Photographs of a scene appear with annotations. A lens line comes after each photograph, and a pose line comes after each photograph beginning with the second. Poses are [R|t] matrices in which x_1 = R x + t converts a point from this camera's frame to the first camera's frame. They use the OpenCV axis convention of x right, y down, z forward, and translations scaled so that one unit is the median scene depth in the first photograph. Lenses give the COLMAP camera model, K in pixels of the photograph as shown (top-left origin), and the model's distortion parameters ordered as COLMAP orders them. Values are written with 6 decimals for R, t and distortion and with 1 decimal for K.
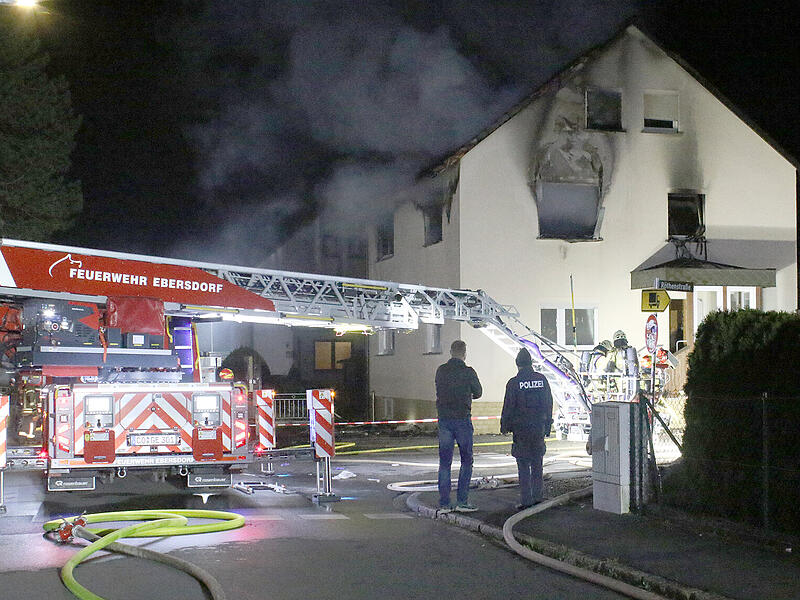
lens RADIAL K [[1435.0, 0, 467.3], [0, 1435.0, 321.6], [0, 0, 1]] dist [-0.042456, -0.047969]
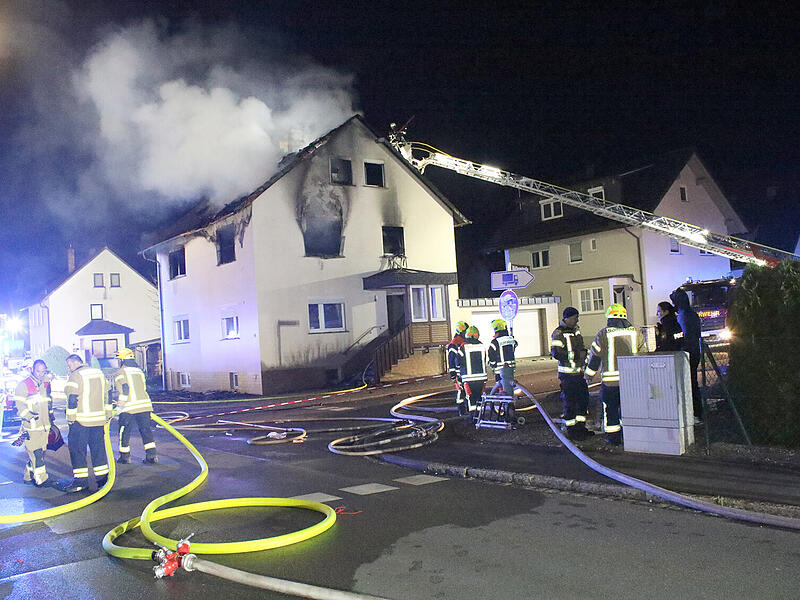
lens RADIAL K [[755.5, 0, 400.0], [0, 755.5, 300.0], [0, 0, 1]] dist [-0.164839, 0.153975]
pose [[0.939993, -0.038520, 0.339012, -0.121457], [0.049362, 0.998506, -0.023413, 0.009268], [-0.337604, 0.038743, 0.940491, 0.244194]]
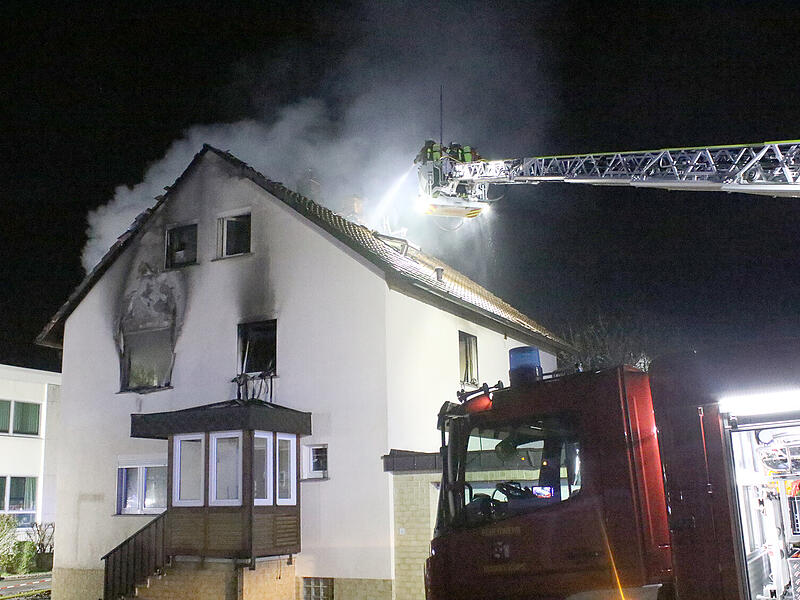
lens RADIAL K [[902.2, 0, 400.0], [0, 902.2, 300.0], [0, 0, 1]] dist [-0.108137, -0.006016]
pose [[0.697283, -0.167233, -0.697015, 0.595652], [0.041487, 0.980189, -0.193671, 0.003214], [0.715595, 0.106127, 0.690407, 0.718868]]
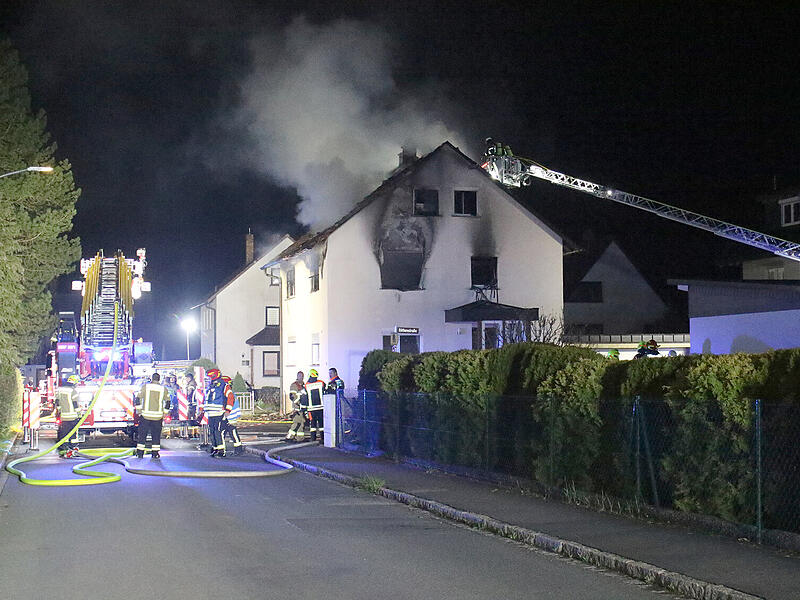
lens RADIAL K [[1415.8, 0, 400.0], [0, 1415.8, 300.0], [0, 0, 1]] dist [-0.023790, -0.041514]
pose [[0.999042, -0.004981, -0.043488, 0.133683], [0.004230, 0.999841, -0.017340, -0.020368], [0.043567, 0.017139, 0.998903, -0.478596]]
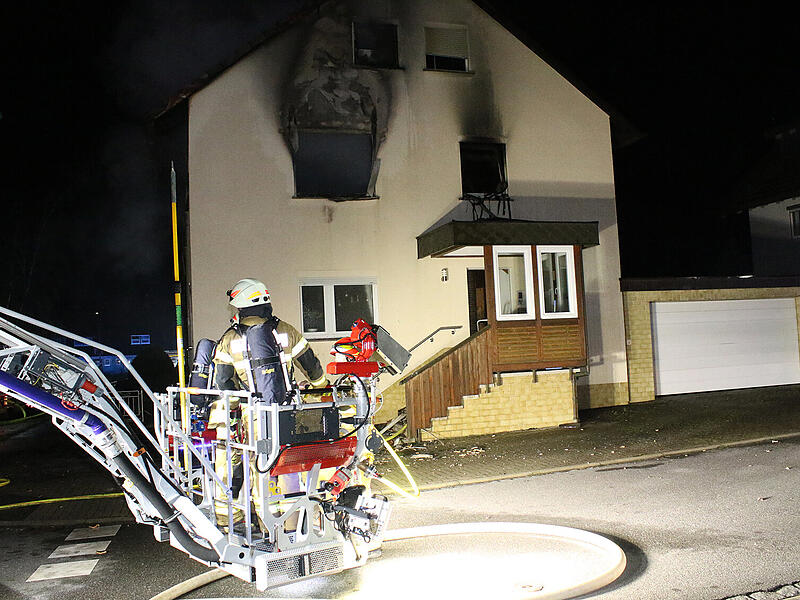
lens RADIAL K [[755.5, 0, 400.0], [0, 755.5, 300.0], [0, 0, 1]] dist [-0.164839, 0.153975]
pose [[0.999083, -0.042169, -0.007425, 0.107844], [0.041888, 0.998521, -0.034650, 0.015049], [0.008875, 0.034307, 0.999372, 0.587061]]
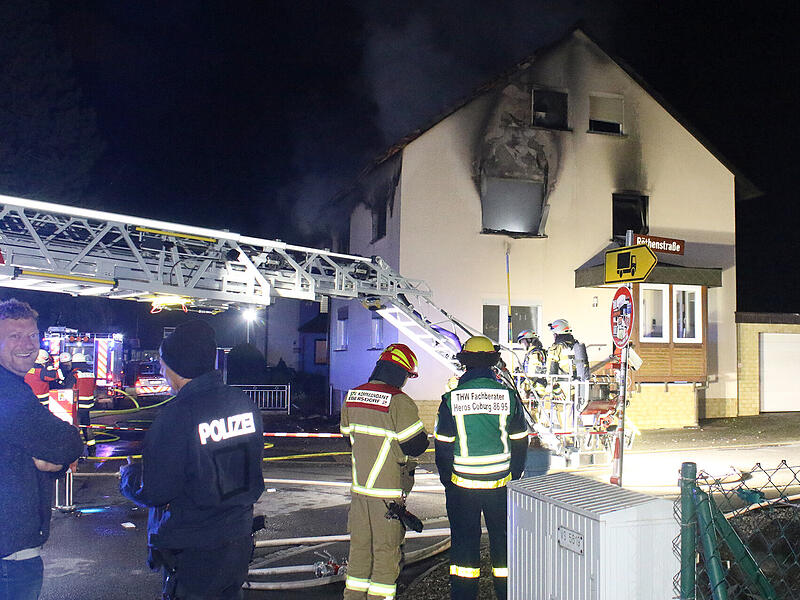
lens RADIAL K [[930.9, 0, 494.5], [0, 930.9, 272.6], [0, 0, 1]] dist [-0.120375, 0.030963]
pose [[0.999112, 0.019392, 0.037402, 0.034787], [-0.016882, 0.997656, -0.066316, 0.010821], [-0.038600, 0.065626, 0.997097, 0.365966]]
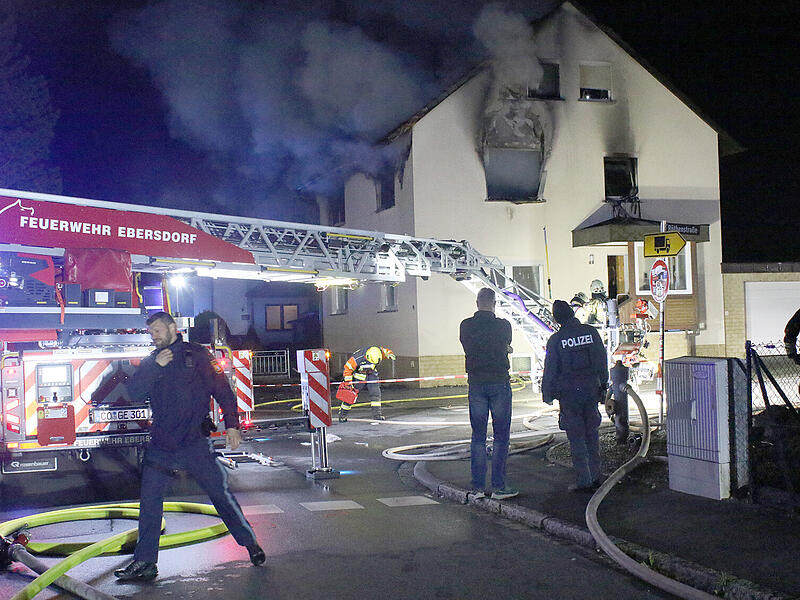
lens RADIAL K [[1109.4, 0, 400.0], [0, 1109.4, 300.0], [0, 0, 1]] dist [-0.073512, 0.036118]
pose [[0.999458, -0.023126, 0.023423, -0.035543], [0.022922, 0.999697, 0.008934, 0.006757], [-0.023623, -0.008393, 0.999686, 0.178705]]
